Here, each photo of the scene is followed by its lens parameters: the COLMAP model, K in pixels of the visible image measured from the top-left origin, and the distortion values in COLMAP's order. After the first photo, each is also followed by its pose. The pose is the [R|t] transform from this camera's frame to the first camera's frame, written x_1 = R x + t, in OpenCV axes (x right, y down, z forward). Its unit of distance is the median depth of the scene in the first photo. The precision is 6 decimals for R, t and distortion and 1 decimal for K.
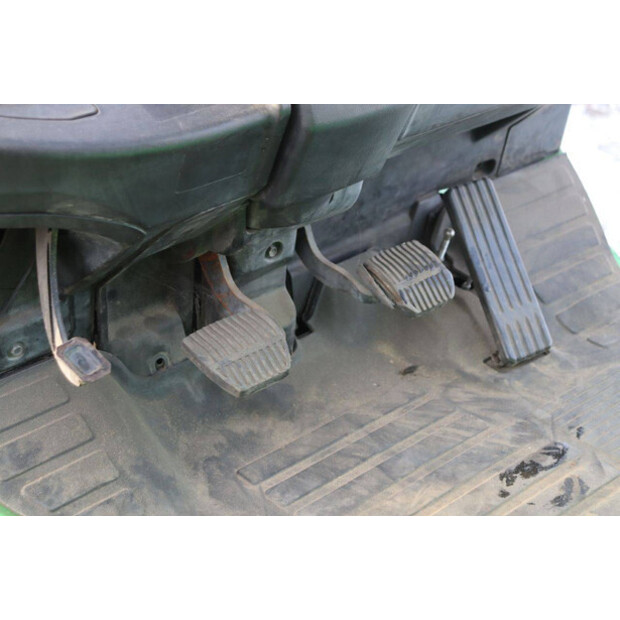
lens RADIAL K [[1156.9, 0, 310.0], [0, 1156.9, 310.0], [0, 0, 1]] dist [0.273060, 0.091583]
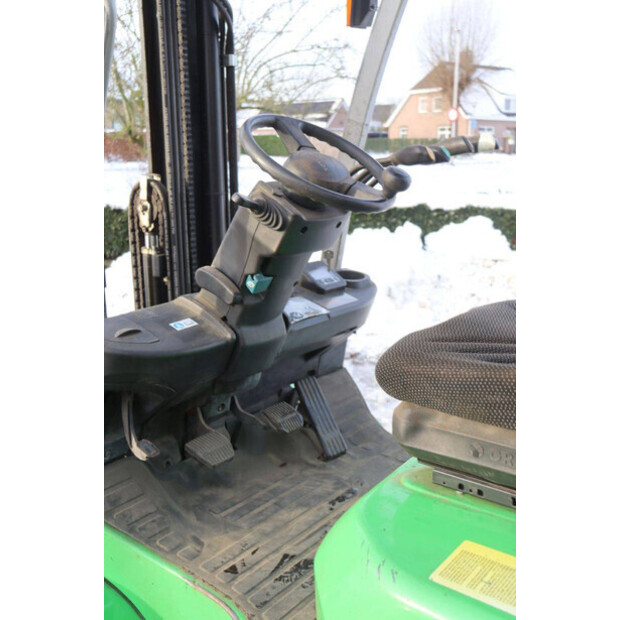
lens RADIAL K [[660.3, 0, 310.0], [0, 660.3, 310.0], [0, 0, 1]] dist [0.006572, 0.011052]
pose [[0.986179, -0.019048, 0.164582, -0.067445], [0.060660, 0.965906, -0.251685, 0.095005], [-0.154177, 0.258190, 0.953713, -0.263185]]
